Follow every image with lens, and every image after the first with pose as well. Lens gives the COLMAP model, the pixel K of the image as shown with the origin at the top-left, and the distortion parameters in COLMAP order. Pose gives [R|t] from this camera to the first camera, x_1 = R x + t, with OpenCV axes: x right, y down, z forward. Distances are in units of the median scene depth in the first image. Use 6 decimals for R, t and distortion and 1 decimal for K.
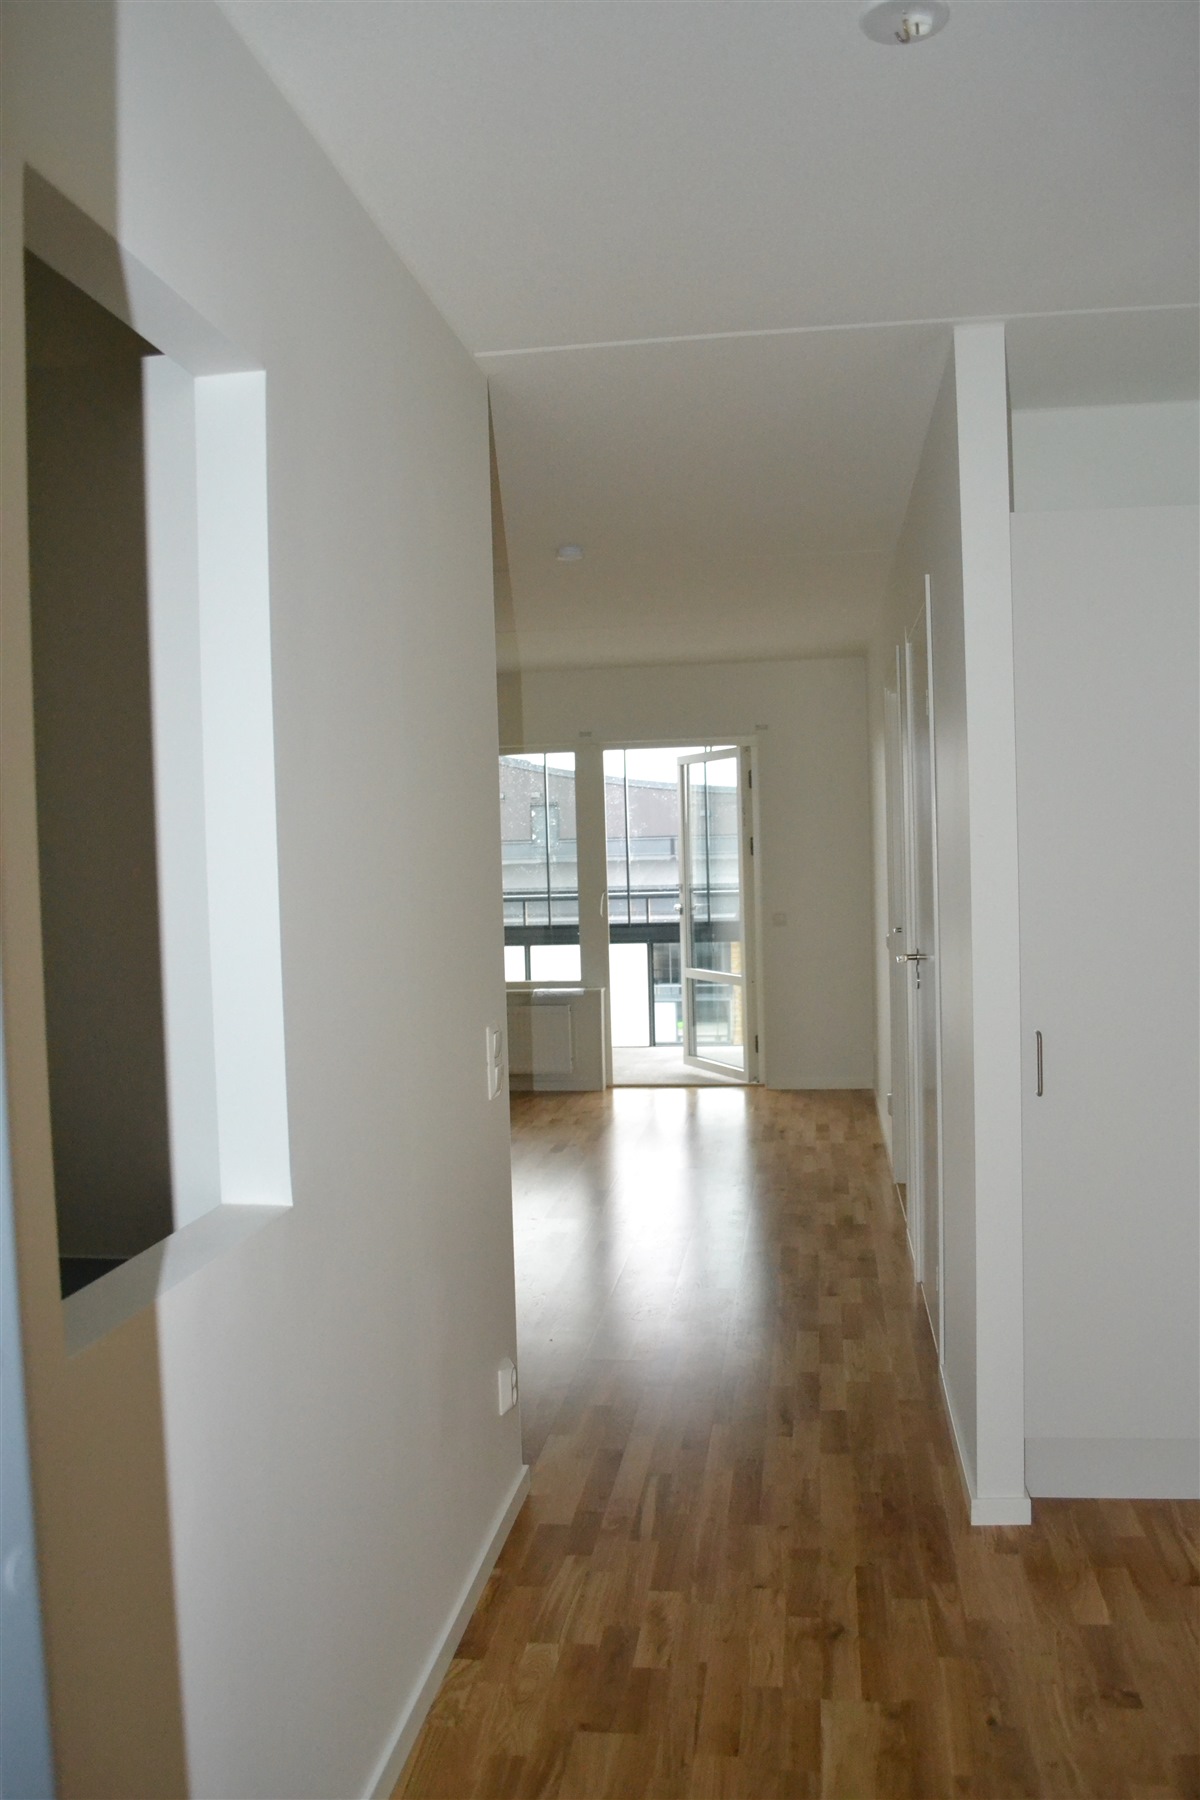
lens RADIAL K [[1419.8, 0, 600.0], [0, 1419.8, 900.0], [0, 0, 1]] dist [-0.000441, -0.079623]
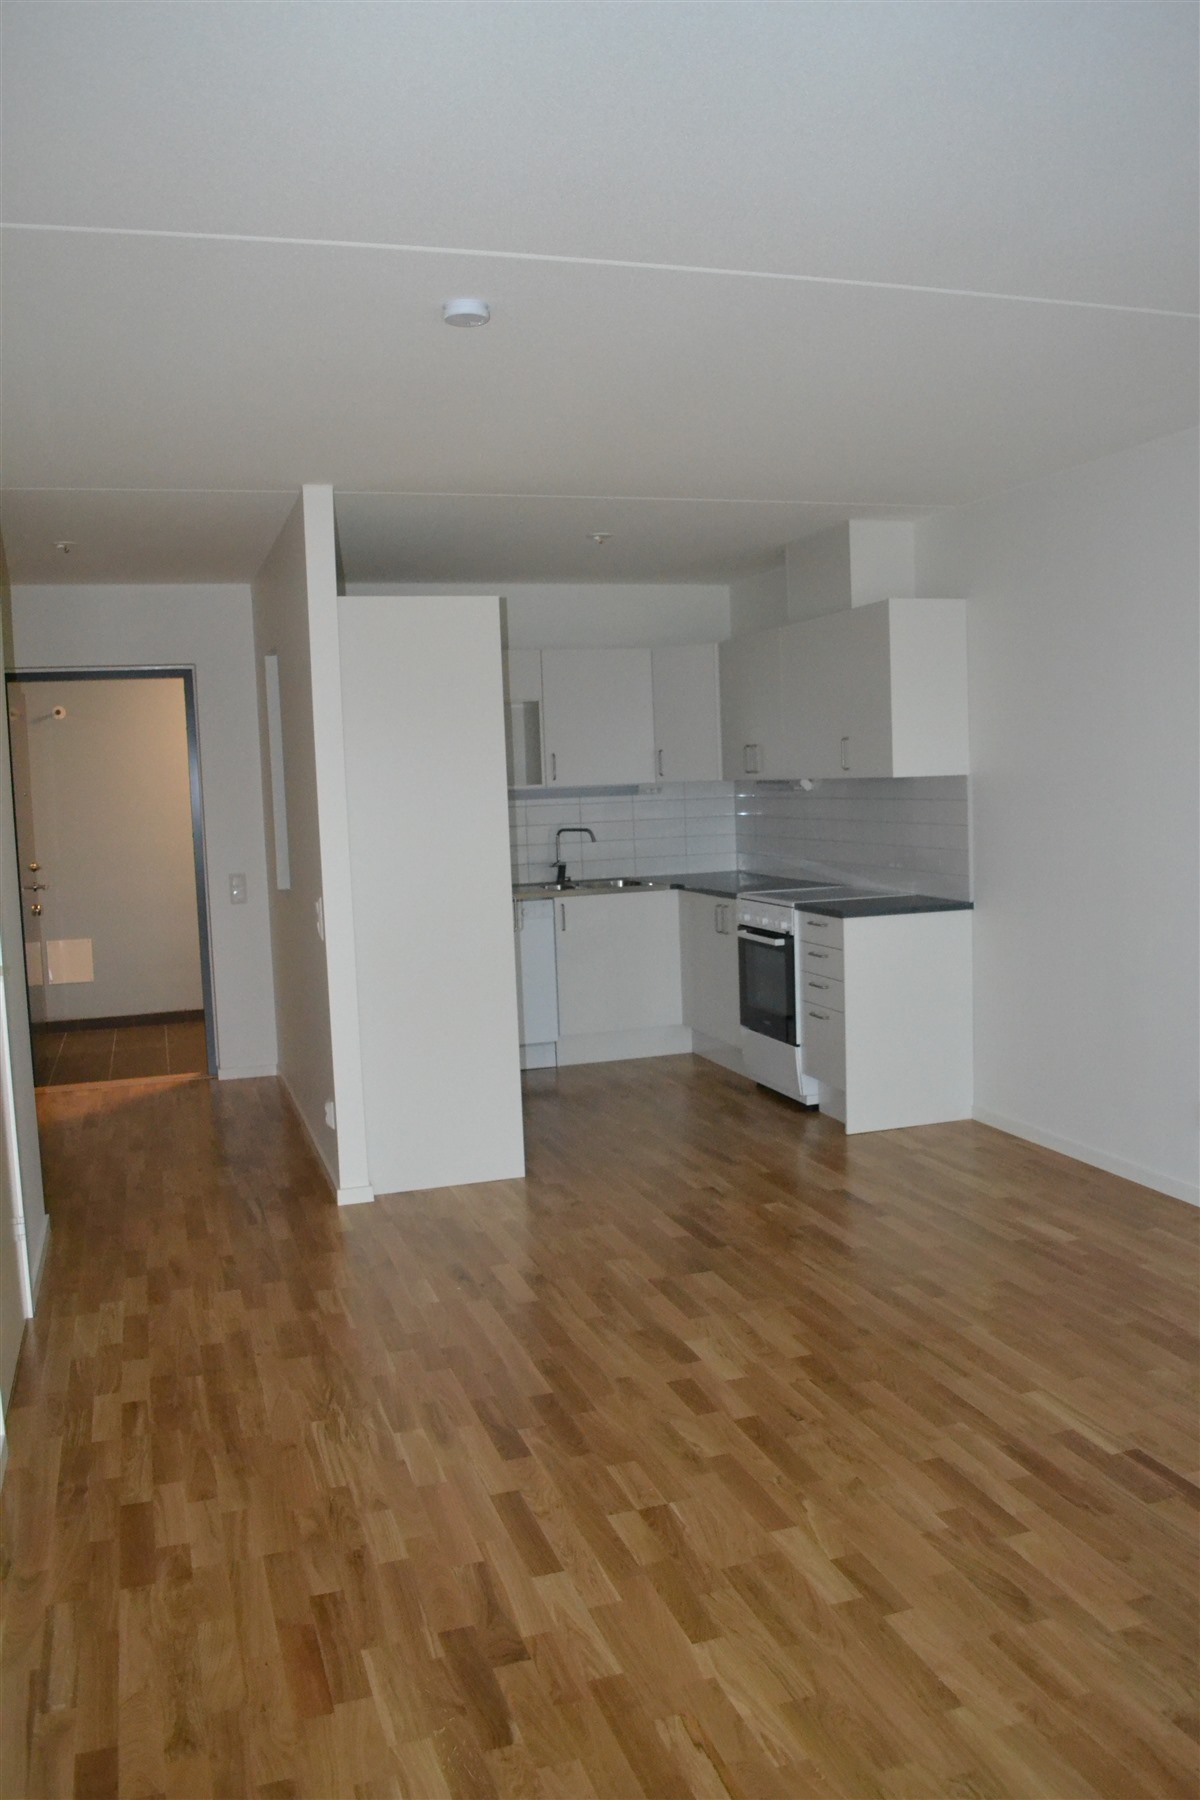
lens RADIAL K [[1419.8, 0, 600.0], [0, 1419.8, 900.0], [0, 0, 1]] dist [-0.000441, -0.079623]
pose [[-0.892859, 0.098540, -0.439423, 0.242841], [0.050345, 0.991491, 0.120046, -0.071844], [0.447513, 0.085061, -0.890223, 1.744264]]
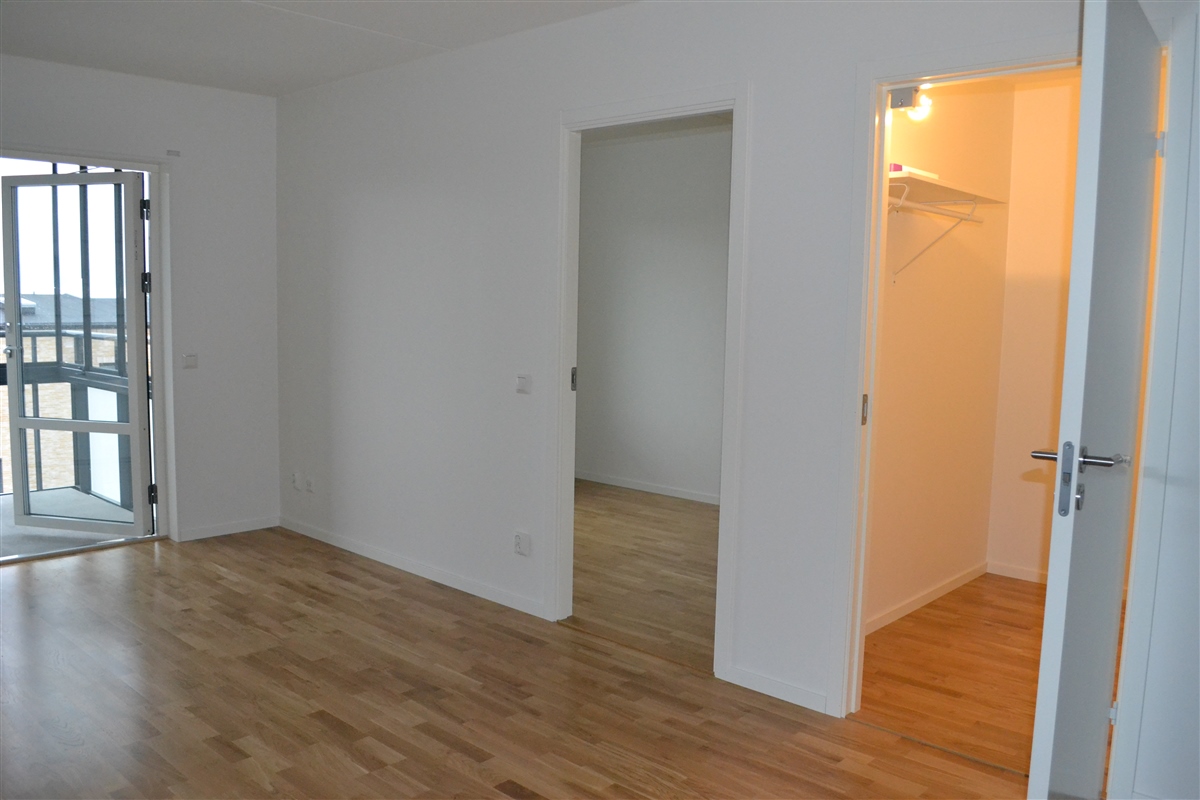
lens RADIAL K [[946.5, 0, 600.0], [0, 946.5, 400.0], [0, 0, 1]] dist [-0.000441, -0.079623]
pose [[0.557341, -0.049060, 0.828833, -0.439244], [-0.006980, 0.997941, 0.063763, -0.006134], [-0.830255, -0.041323, 0.555851, 0.774381]]
